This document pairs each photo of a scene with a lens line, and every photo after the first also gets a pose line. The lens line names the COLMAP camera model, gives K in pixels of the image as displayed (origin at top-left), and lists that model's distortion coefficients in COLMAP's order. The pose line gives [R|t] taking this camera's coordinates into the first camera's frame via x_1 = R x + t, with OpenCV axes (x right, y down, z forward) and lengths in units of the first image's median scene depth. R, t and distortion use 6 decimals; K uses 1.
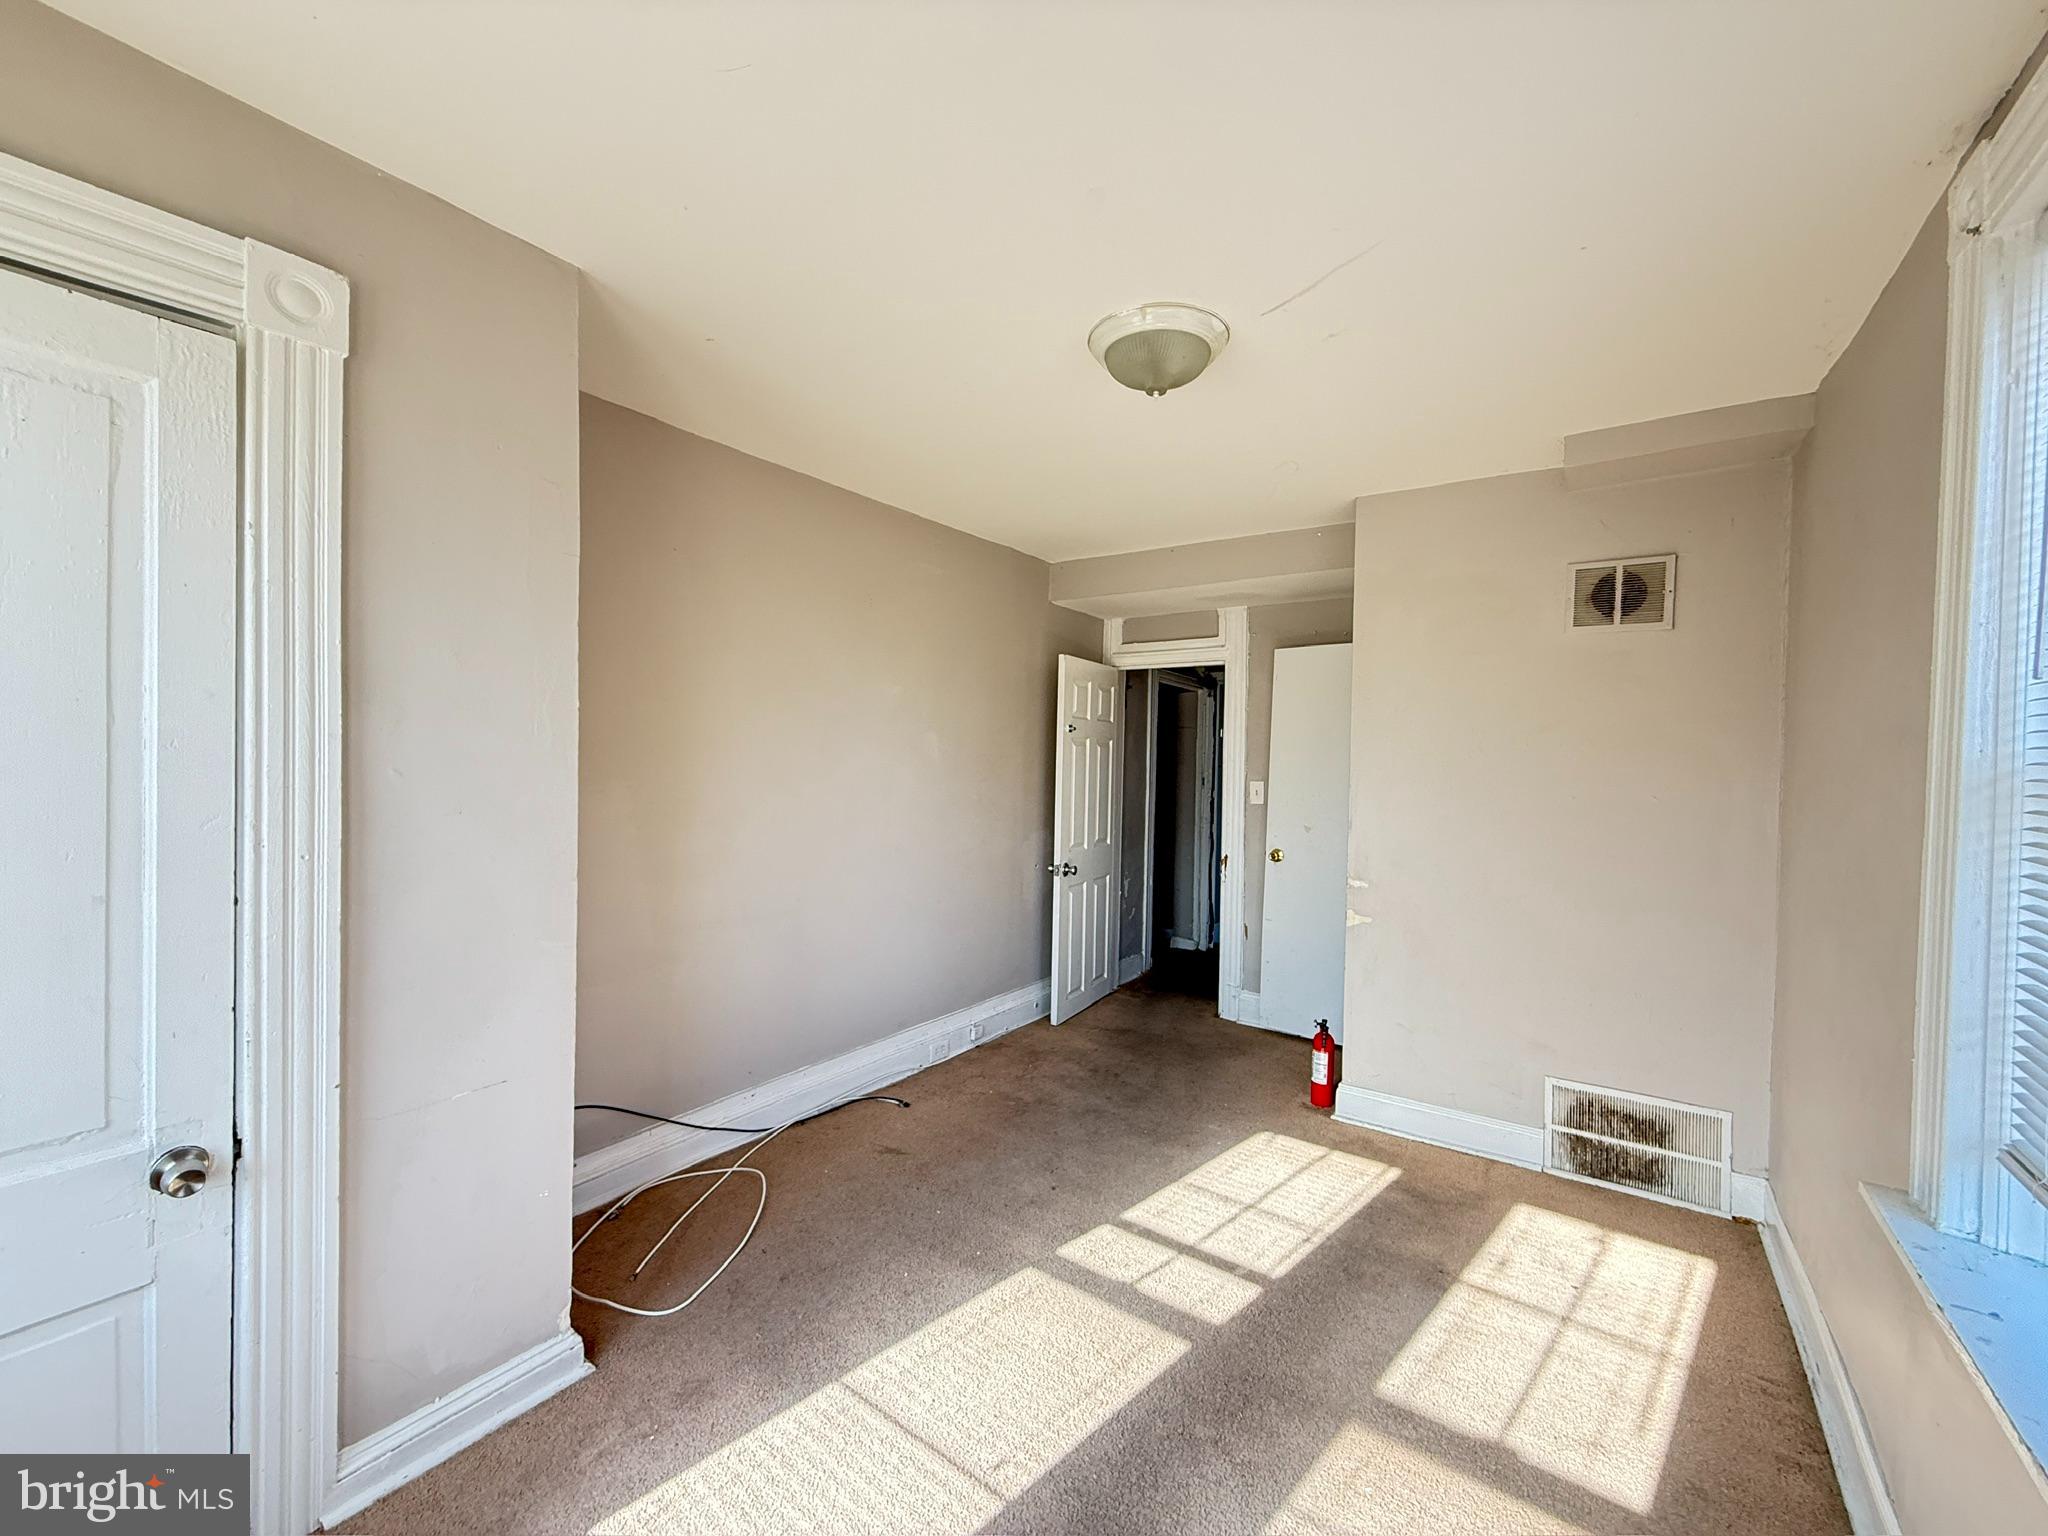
lens RADIAL K [[819.1, 0, 1019.1], [0, 819.1, 762.7], [0, 0, 1]] dist [0.001942, 0.000615]
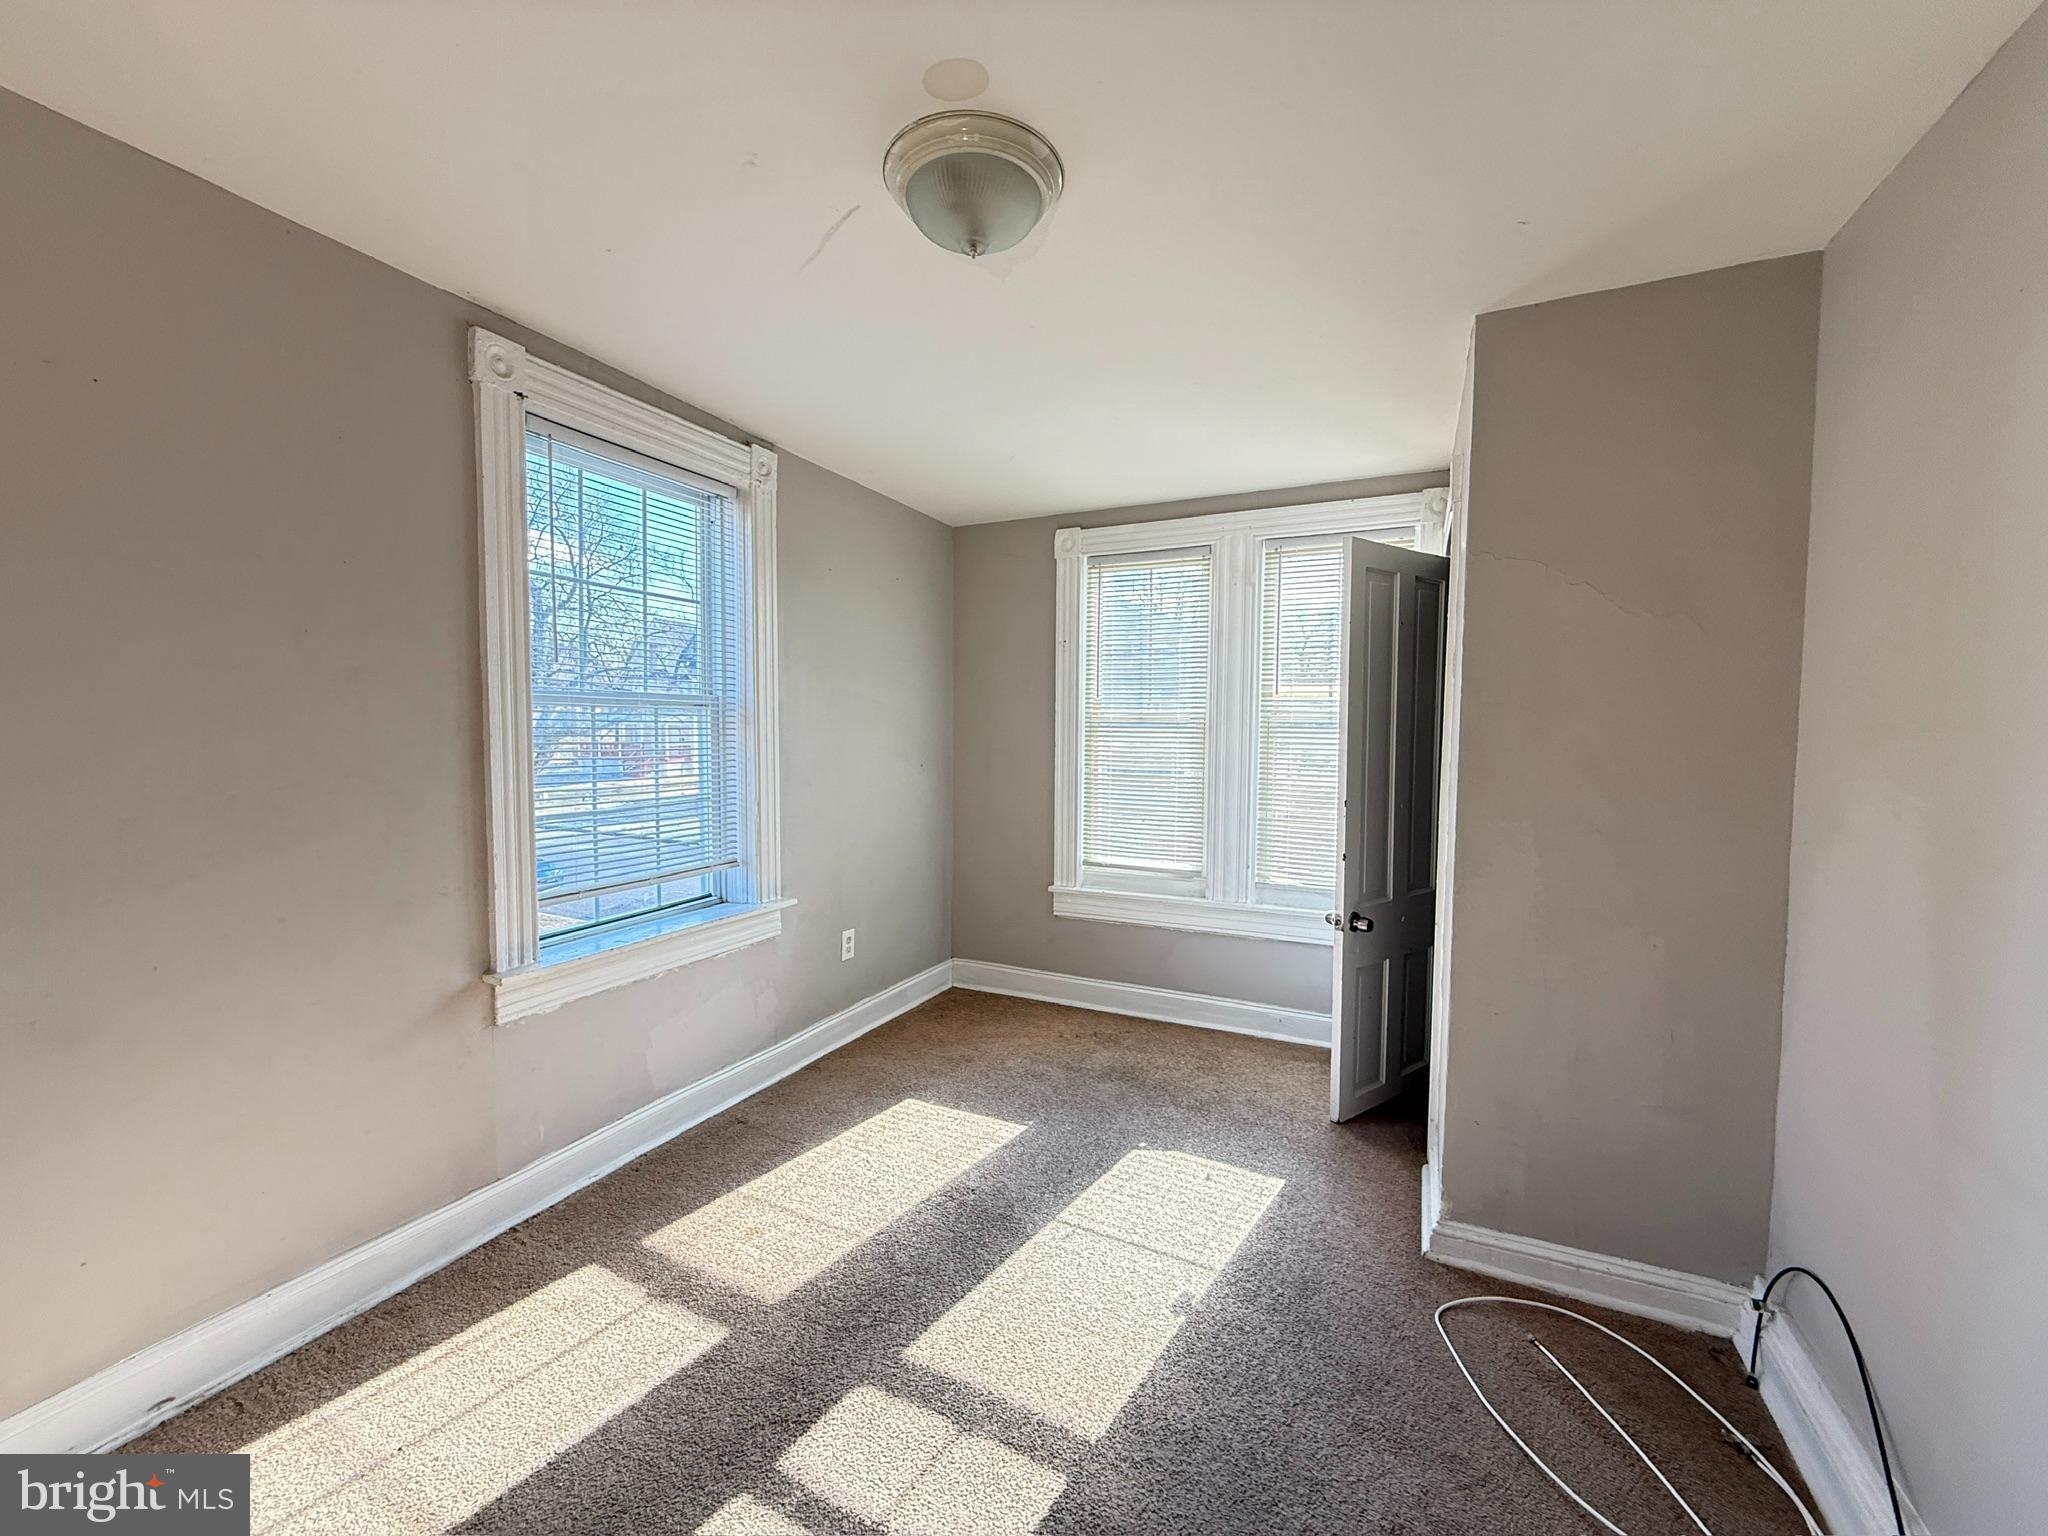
lens RADIAL K [[819.1, 0, 1023.5], [0, 819.1, 763.8], [0, 0, 1]] dist [0.001942, 0.000615]
pose [[-0.985963, -0.017531, -0.166039, 0.264014], [-0.030234, 0.996778, 0.074290, -0.036106], [0.164202, 0.078267, -0.983317, 2.077771]]
